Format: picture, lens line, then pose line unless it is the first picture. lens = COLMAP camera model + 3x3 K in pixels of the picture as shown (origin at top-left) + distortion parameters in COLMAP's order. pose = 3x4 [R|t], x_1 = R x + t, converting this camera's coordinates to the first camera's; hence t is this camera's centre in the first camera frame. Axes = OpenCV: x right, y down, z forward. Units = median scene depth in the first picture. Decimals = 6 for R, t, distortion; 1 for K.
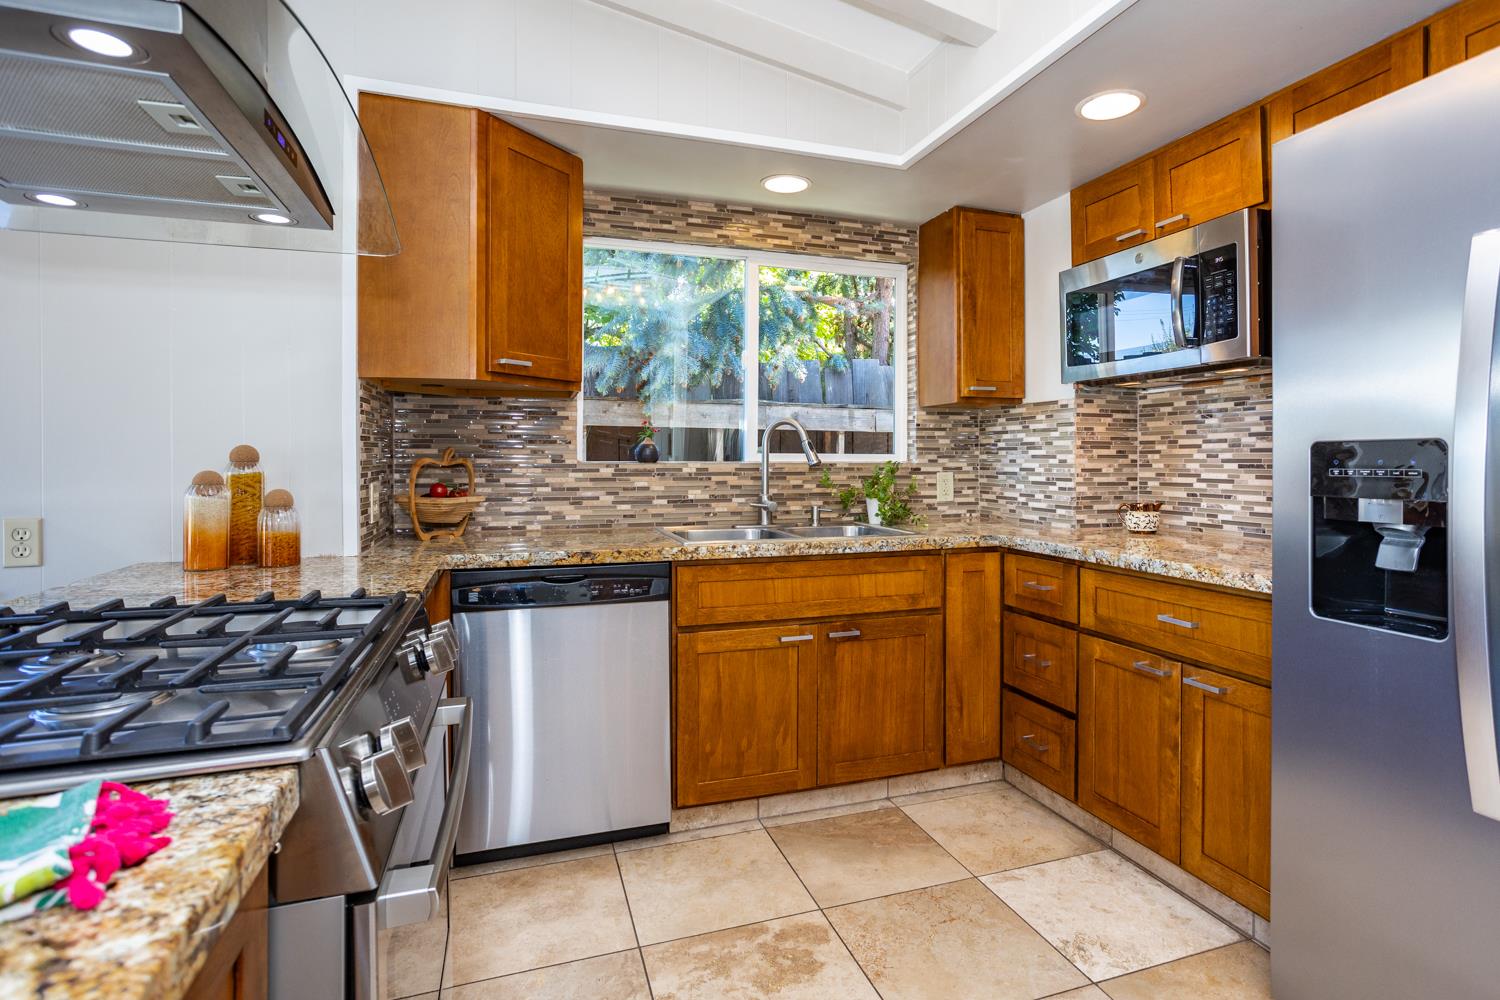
lens RADIAL K [[746.5, 0, 786.3], [0, 746.5, 459.6], [0, 0, 1]] dist [-0.037012, 0.022259]
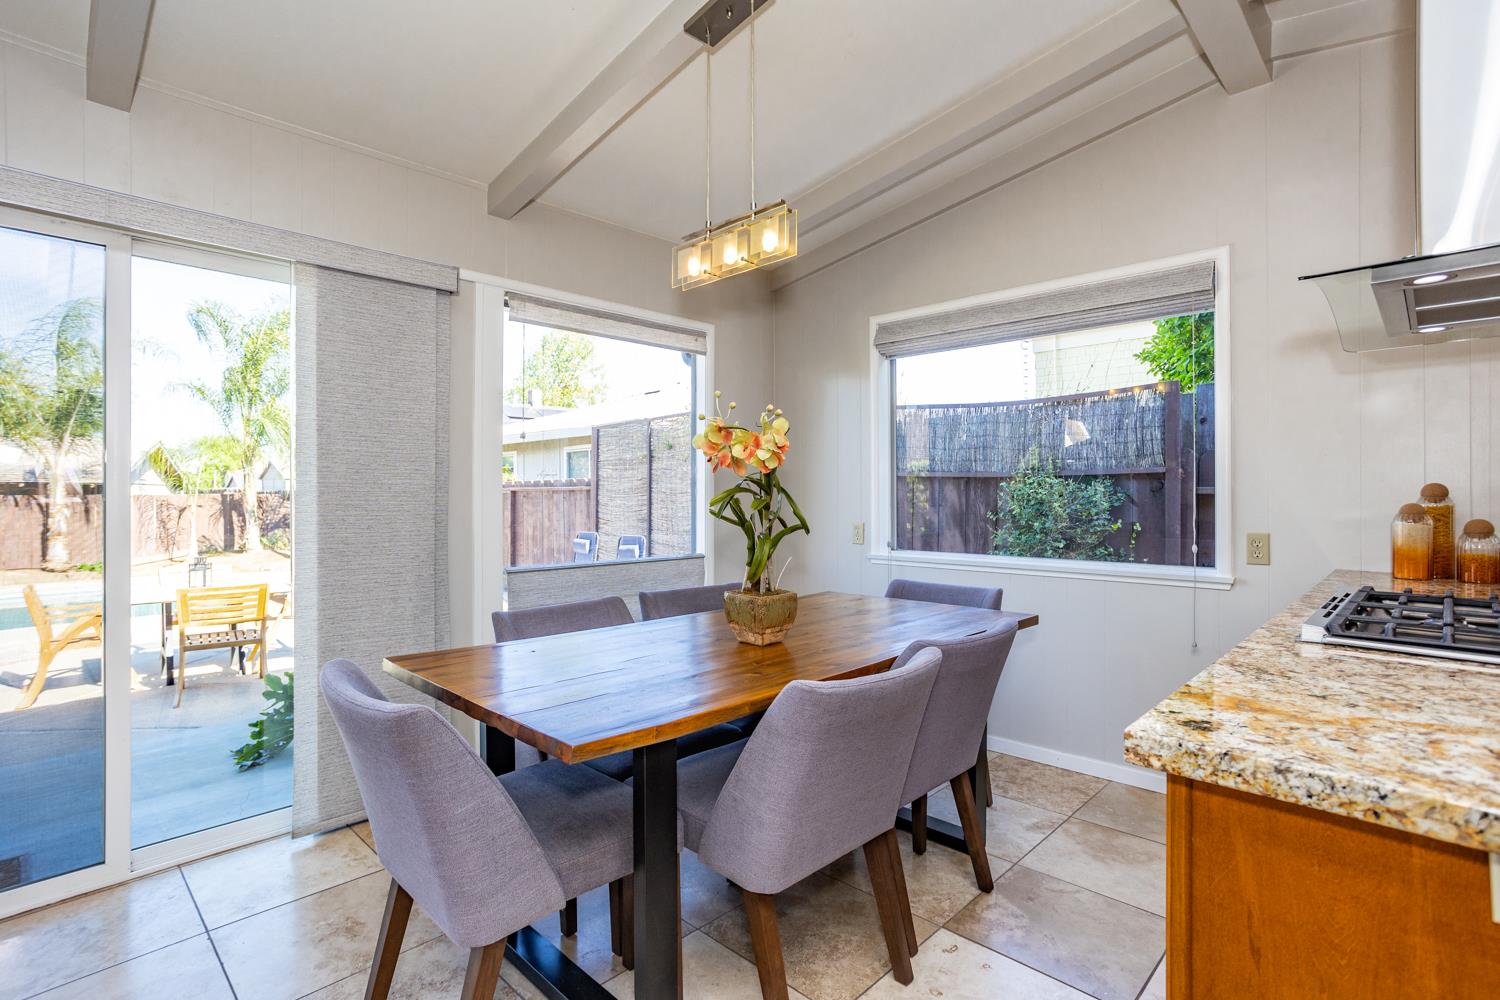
lens RADIAL K [[721.6, 0, 773.2], [0, 721.6, 481.0], [0, 0, 1]] dist [-0.011613, -0.000068]
pose [[0.453174, -0.016020, -0.891278, -0.120672], [0.000989, 0.999847, -0.017468, -0.002636], [0.891421, 0.007035, 0.453121, -0.410616]]
